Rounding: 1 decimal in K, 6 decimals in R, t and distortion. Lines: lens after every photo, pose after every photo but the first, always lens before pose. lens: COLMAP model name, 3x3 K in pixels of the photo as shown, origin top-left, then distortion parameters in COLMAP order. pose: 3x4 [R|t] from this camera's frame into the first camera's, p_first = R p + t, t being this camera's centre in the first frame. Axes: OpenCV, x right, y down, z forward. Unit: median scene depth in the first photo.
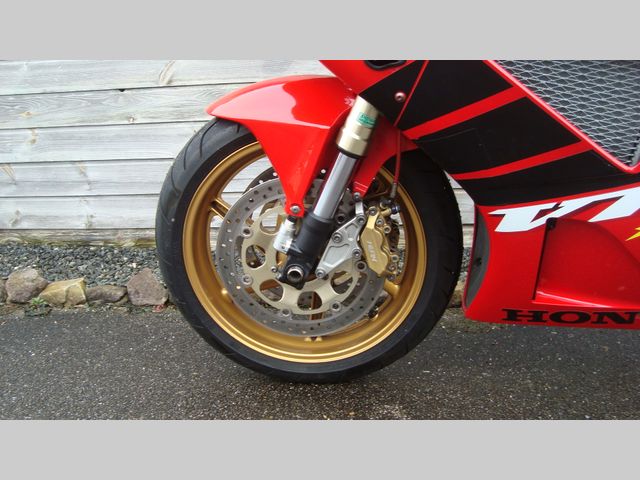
lens RADIAL K [[627.6, 0, 320.0], [0, 627.6, 240.0], [0, 0, 1]] dist [-0.232602, 0.285018]
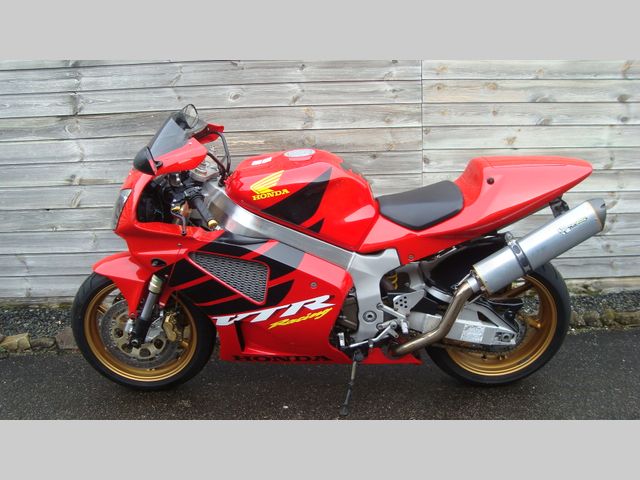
lens RADIAL K [[627.6, 0, 320.0], [0, 627.6, 240.0], [0, 0, 1]] dist [-0.232602, 0.285018]
pose [[0.992511, -0.021819, 0.120190, 0.307684], [0.023212, 0.999679, -0.010202, -0.232963], [-0.119928, 0.012916, 0.992699, -1.070774]]
